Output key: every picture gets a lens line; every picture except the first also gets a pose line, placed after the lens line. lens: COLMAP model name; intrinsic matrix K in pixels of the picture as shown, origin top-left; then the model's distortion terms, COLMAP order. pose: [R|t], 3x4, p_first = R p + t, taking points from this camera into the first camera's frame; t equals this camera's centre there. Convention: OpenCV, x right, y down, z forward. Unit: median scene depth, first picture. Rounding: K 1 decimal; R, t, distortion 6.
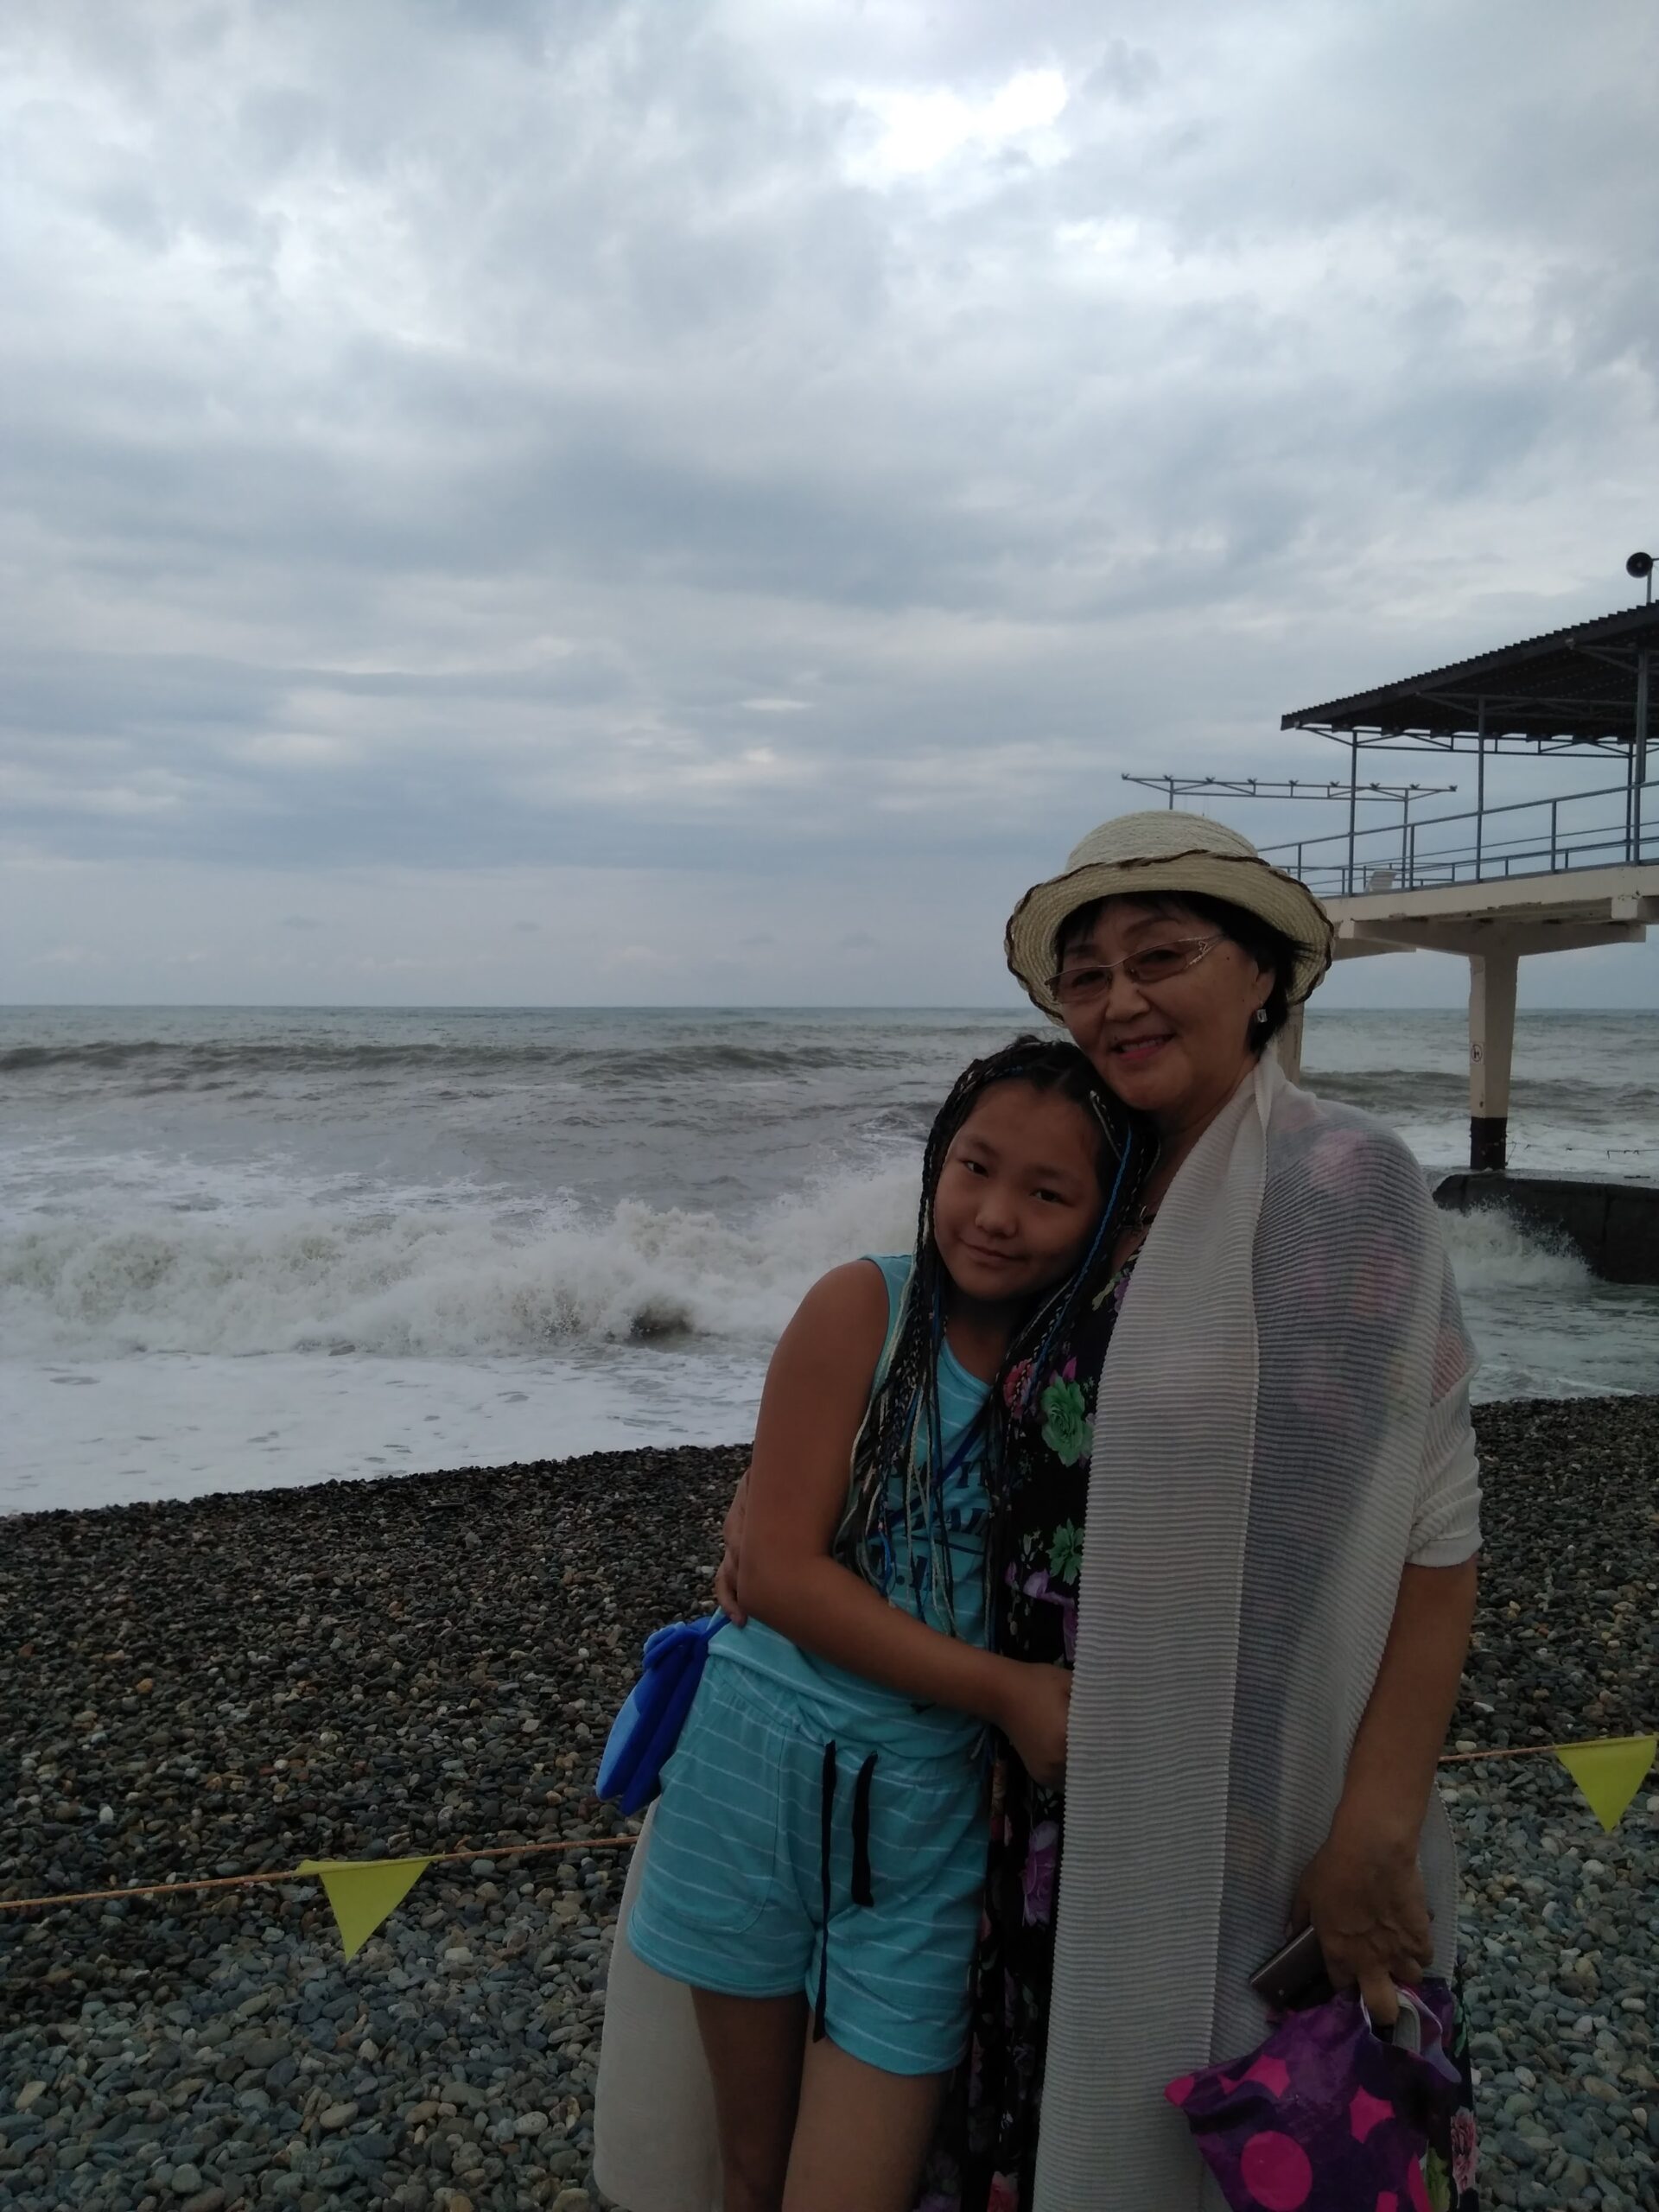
lens RADIAL K [[1739.0, 0, 829.5], [0, 1739.0, 1106.0], [0, 0, 1]] dist [0.000827, -0.042630]
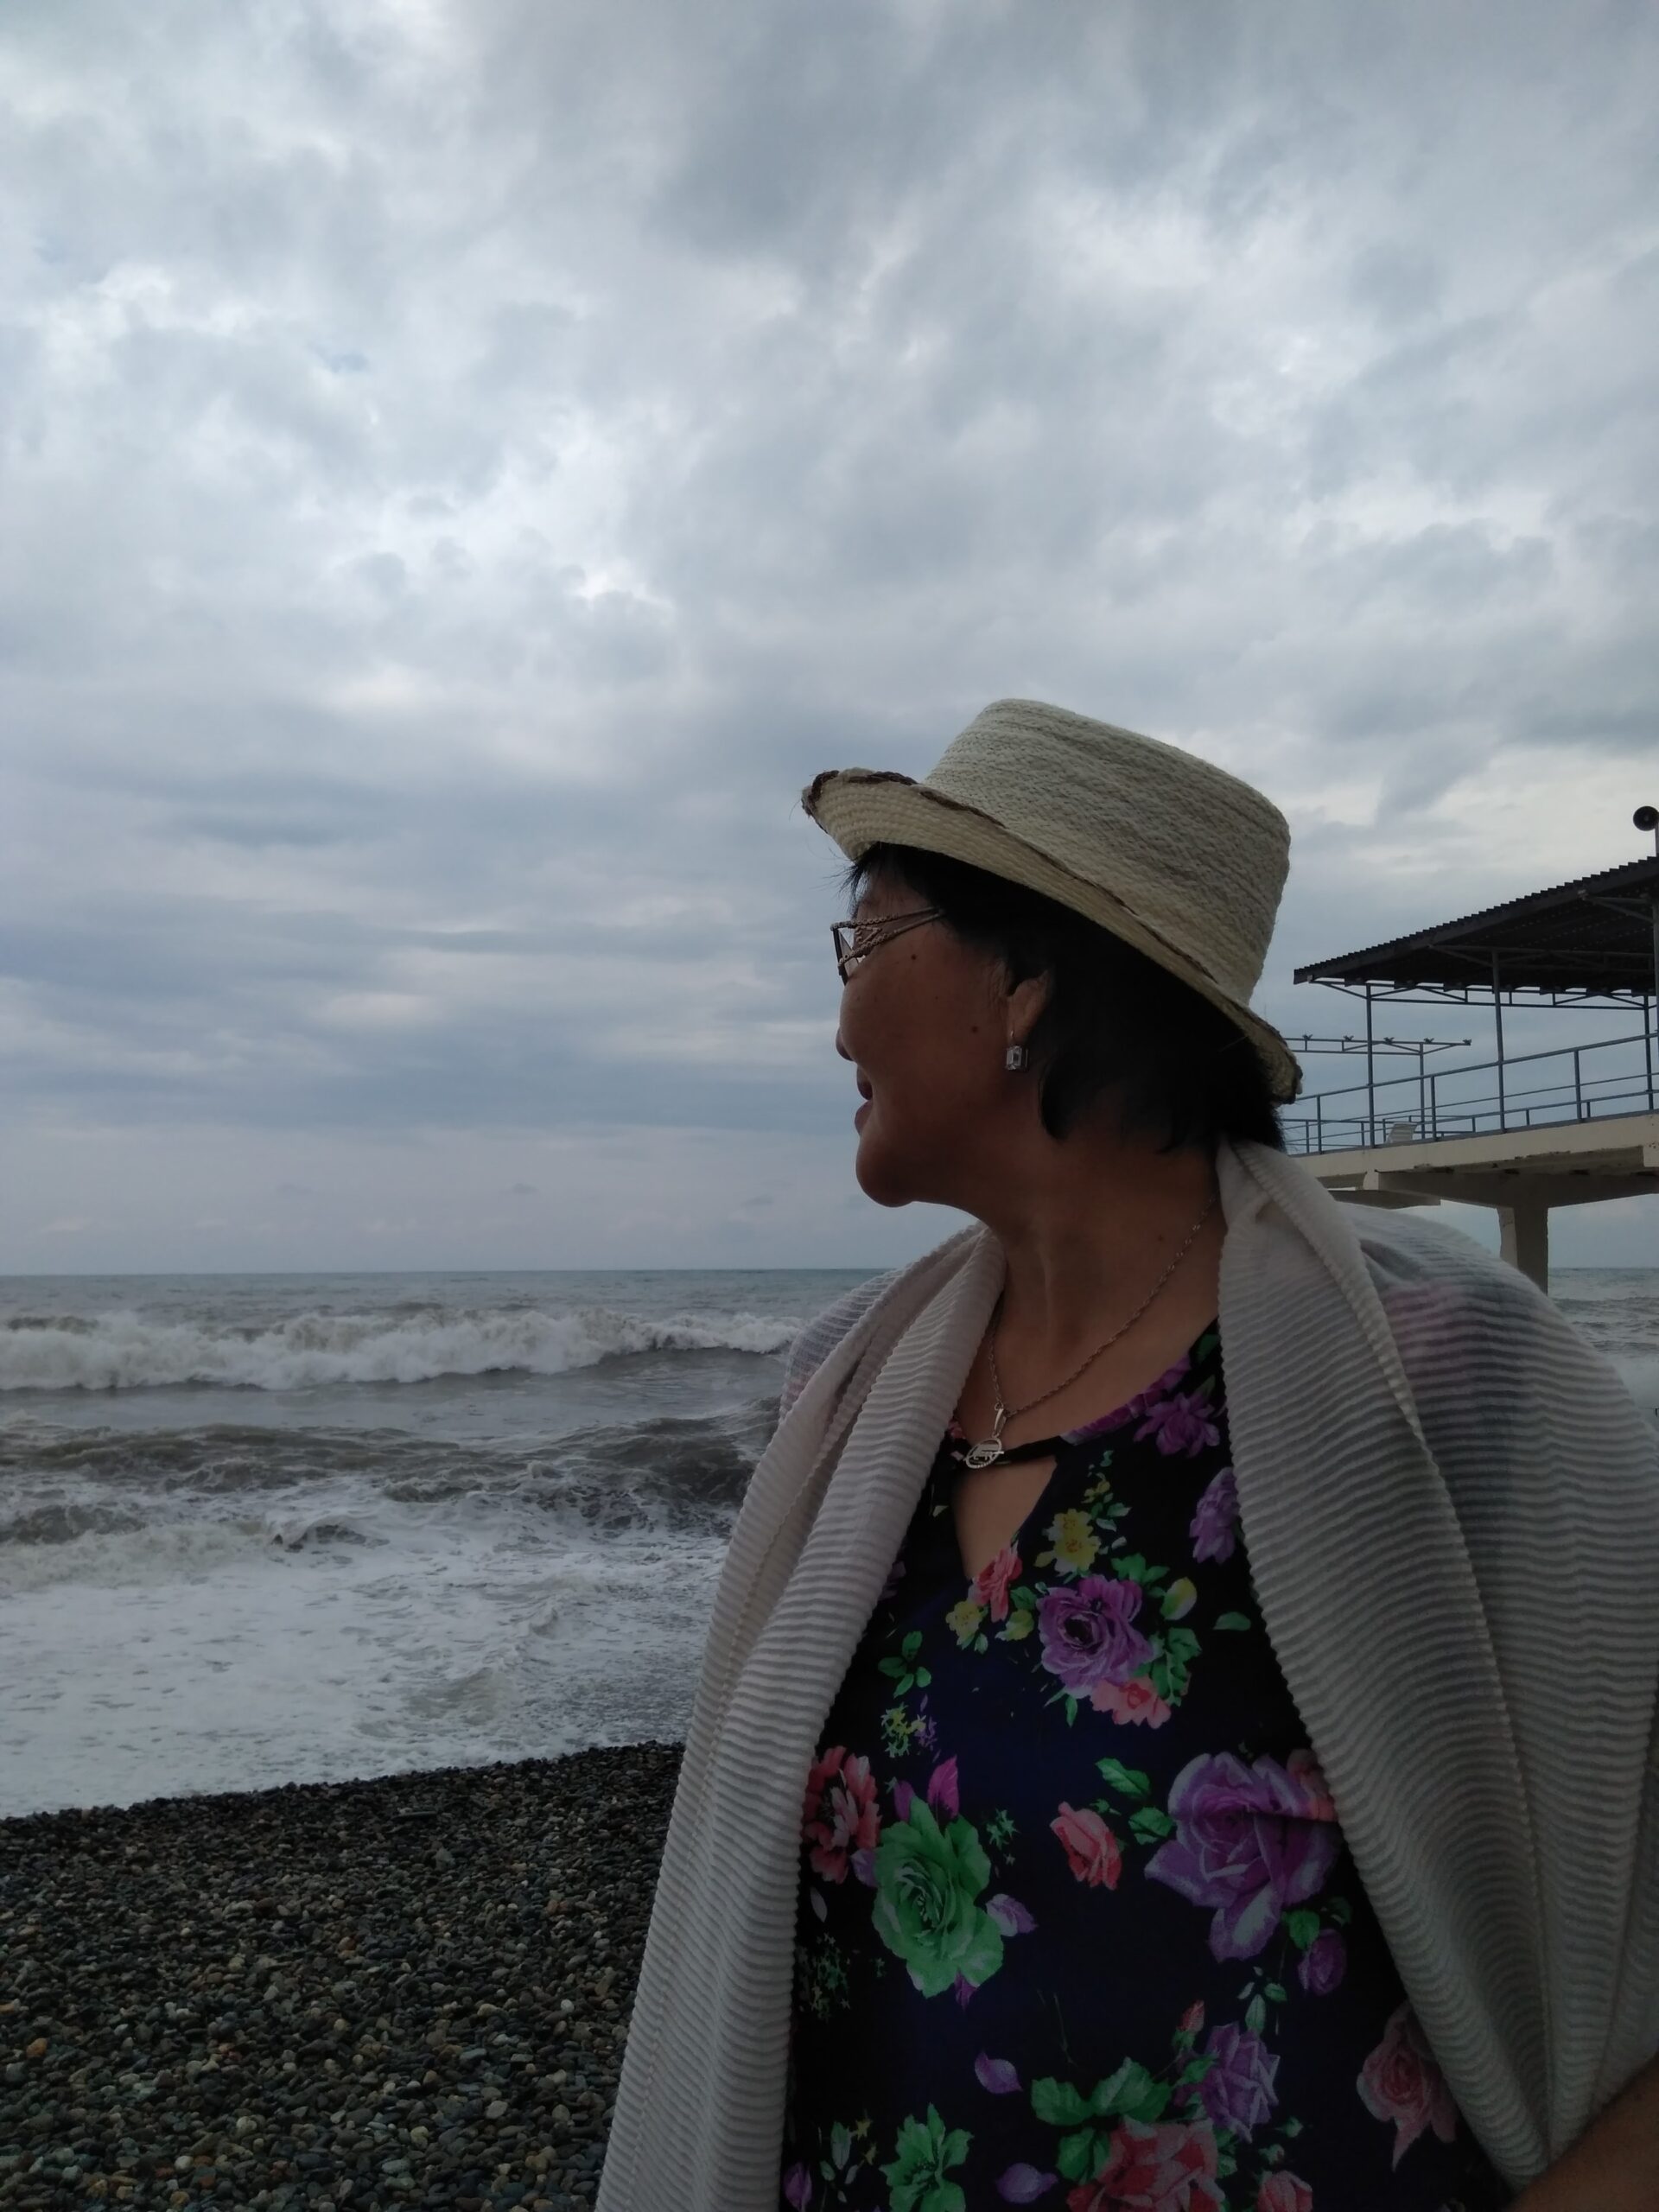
lens RADIAL K [[1739.0, 0, 829.5], [0, 1739.0, 1106.0], [0, 0, 1]] dist [0.000827, -0.042630]
pose [[0.999946, -0.007502, -0.007182, -0.006640], [0.006330, 0.988486, -0.151177, 0.014841], [0.008233, 0.151124, 0.988481, 0.109268]]
